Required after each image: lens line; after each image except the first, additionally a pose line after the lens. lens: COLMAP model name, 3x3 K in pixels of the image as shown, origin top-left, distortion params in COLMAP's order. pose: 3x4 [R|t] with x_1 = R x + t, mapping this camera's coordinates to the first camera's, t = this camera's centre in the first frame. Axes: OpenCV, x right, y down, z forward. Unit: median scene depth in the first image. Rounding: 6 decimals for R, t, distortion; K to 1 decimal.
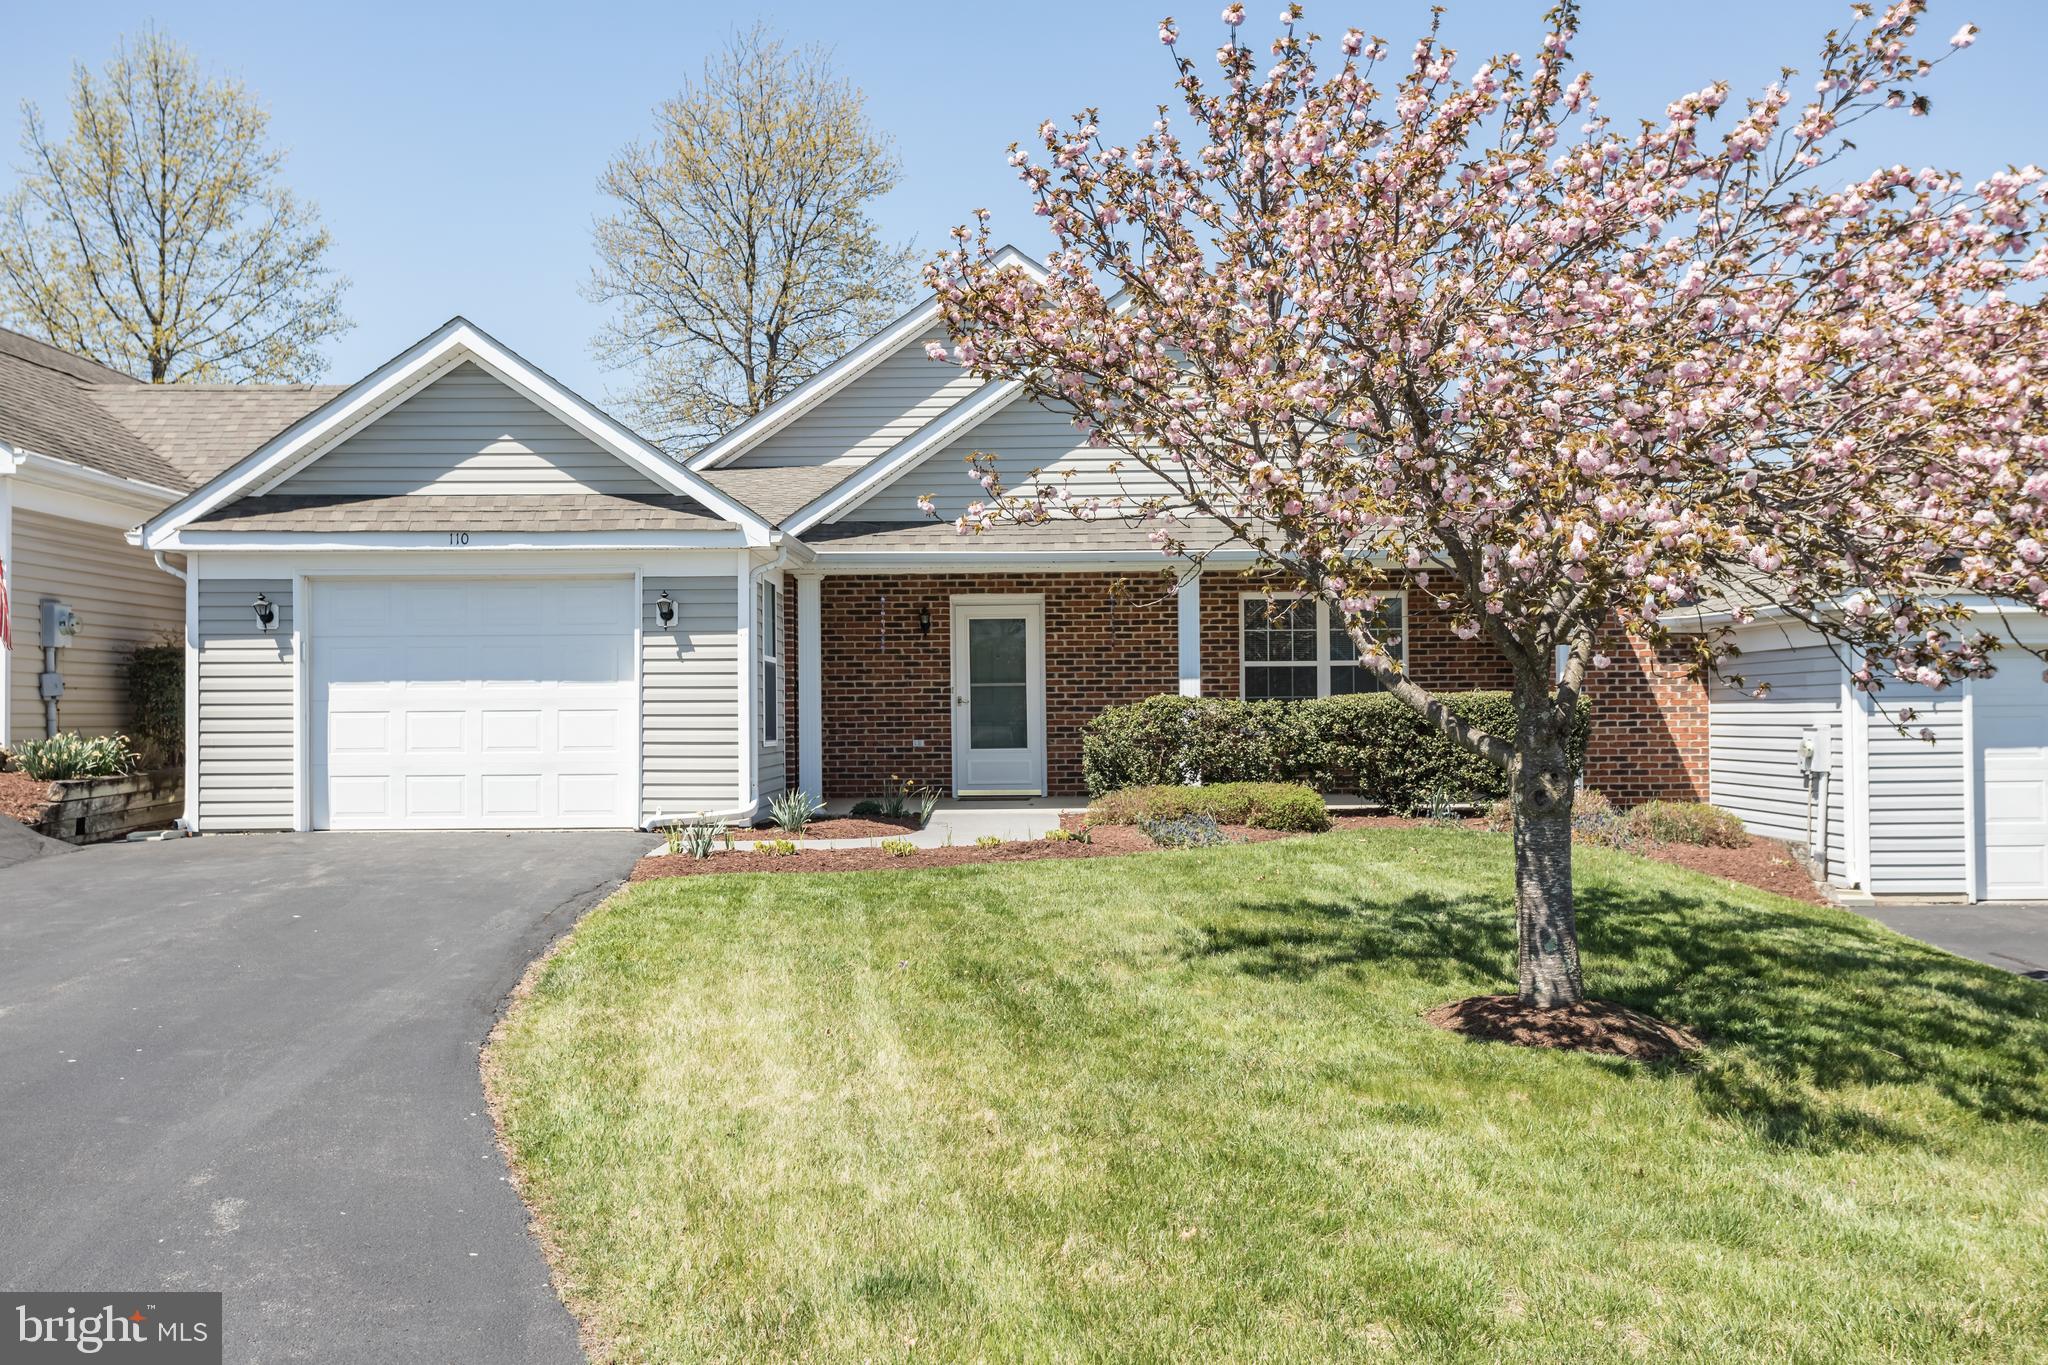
lens RADIAL K [[2008.3, 0, 1024.0], [0, 2008.3, 682.5], [0, 0, 1]] dist [-0.000402, 0.005209]
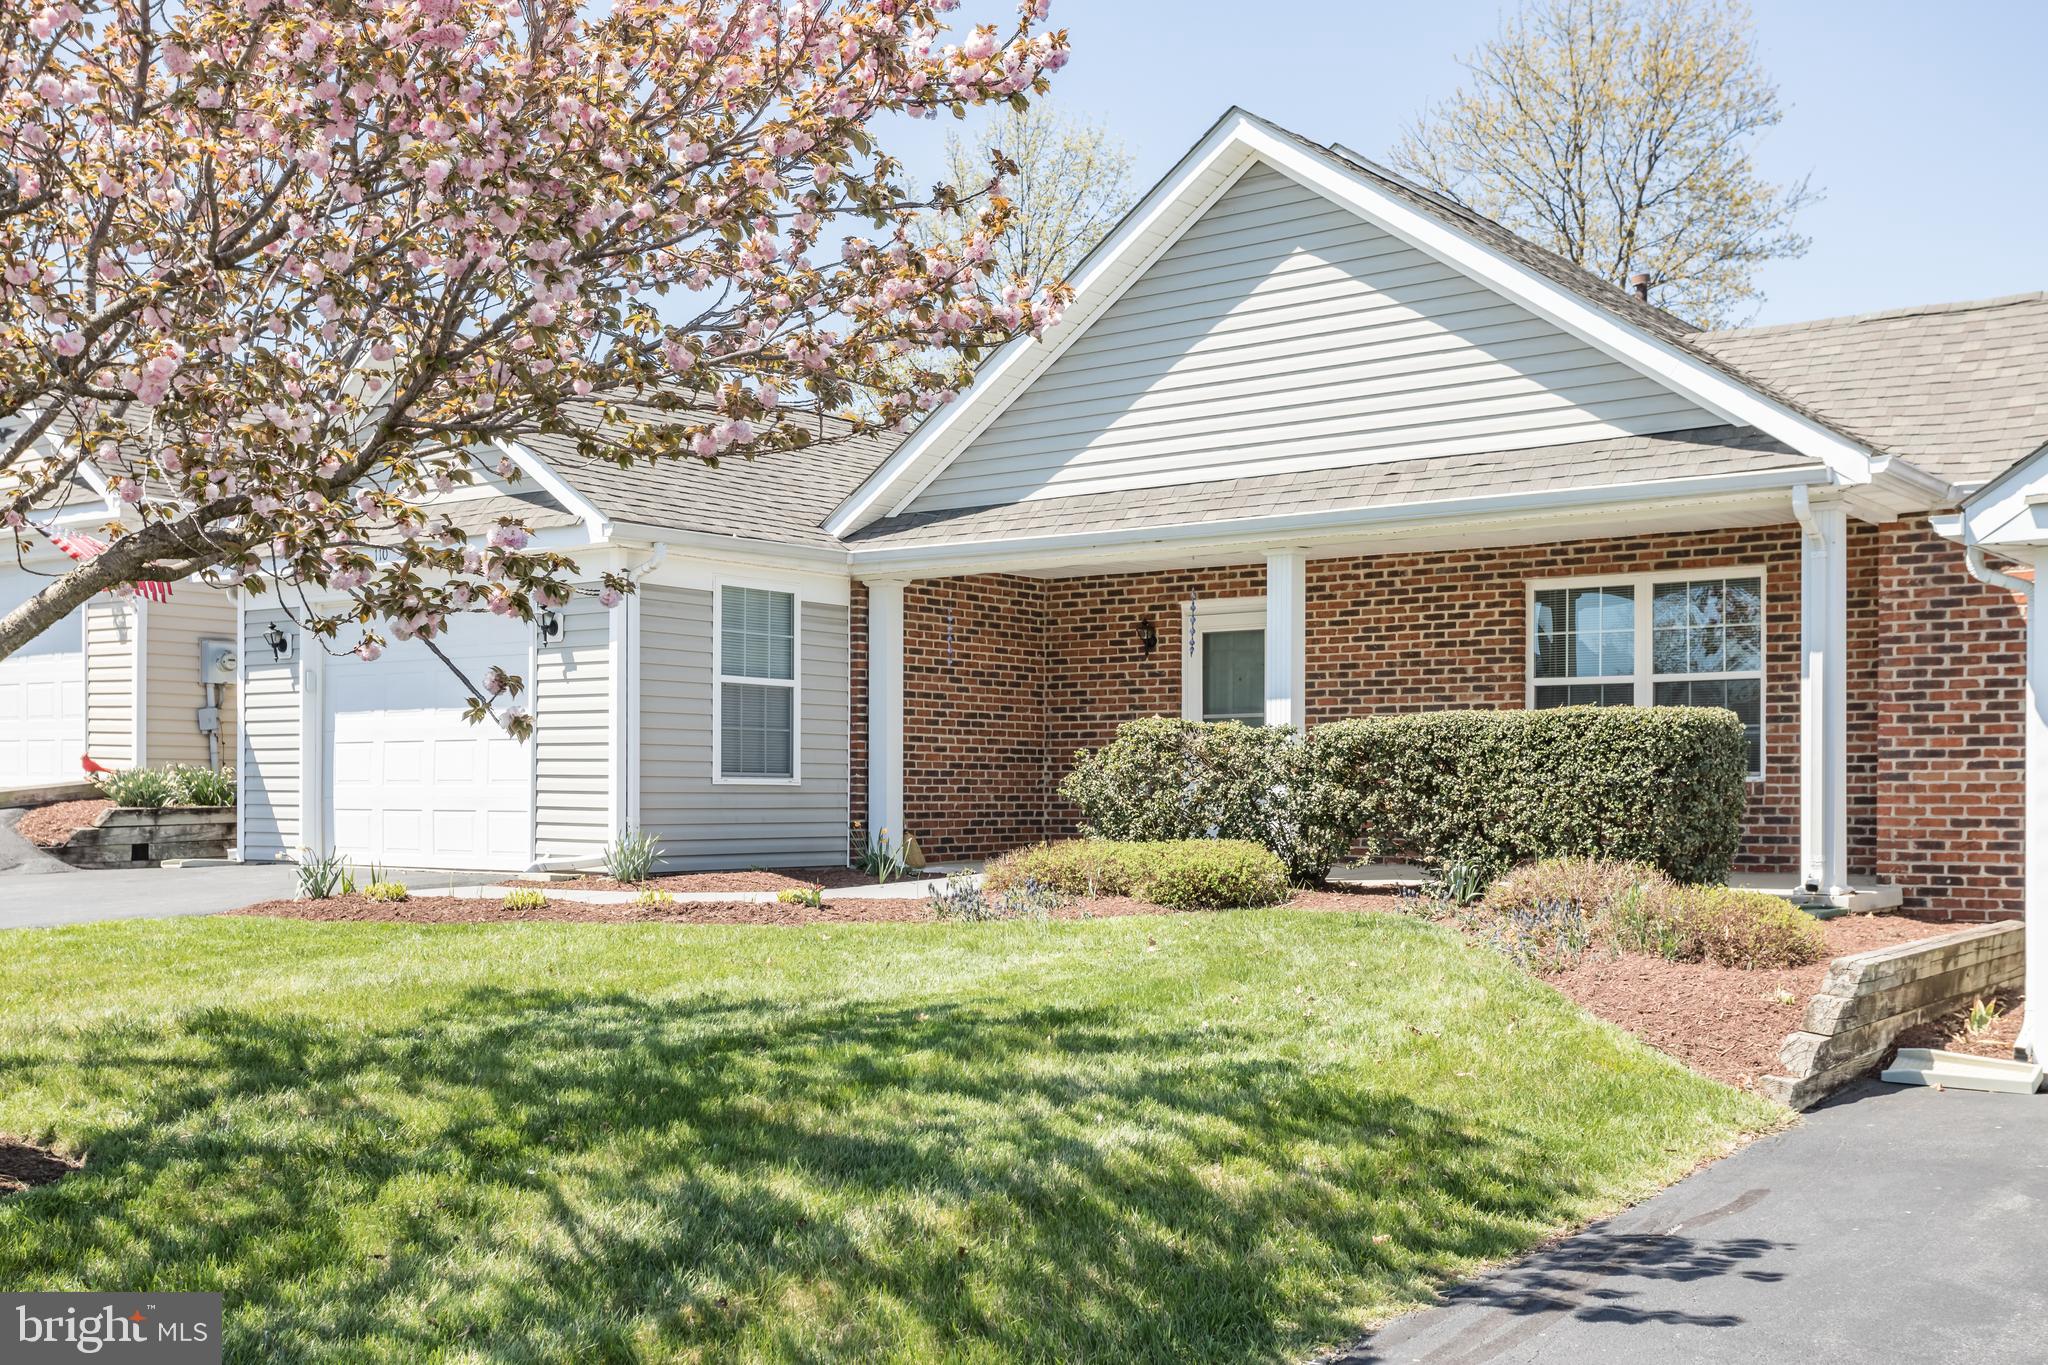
lens RADIAL K [[2115.9, 0, 1019.0], [0, 2115.9, 794.1], [0, 0, 1]] dist [0.005534, 0.010271]
pose [[0.798959, 0.010080, -0.601301, 0.501858], [0.000879, 0.999839, 0.017929, 0.020219], [0.601385, -0.014853, 0.798822, 0.363519]]
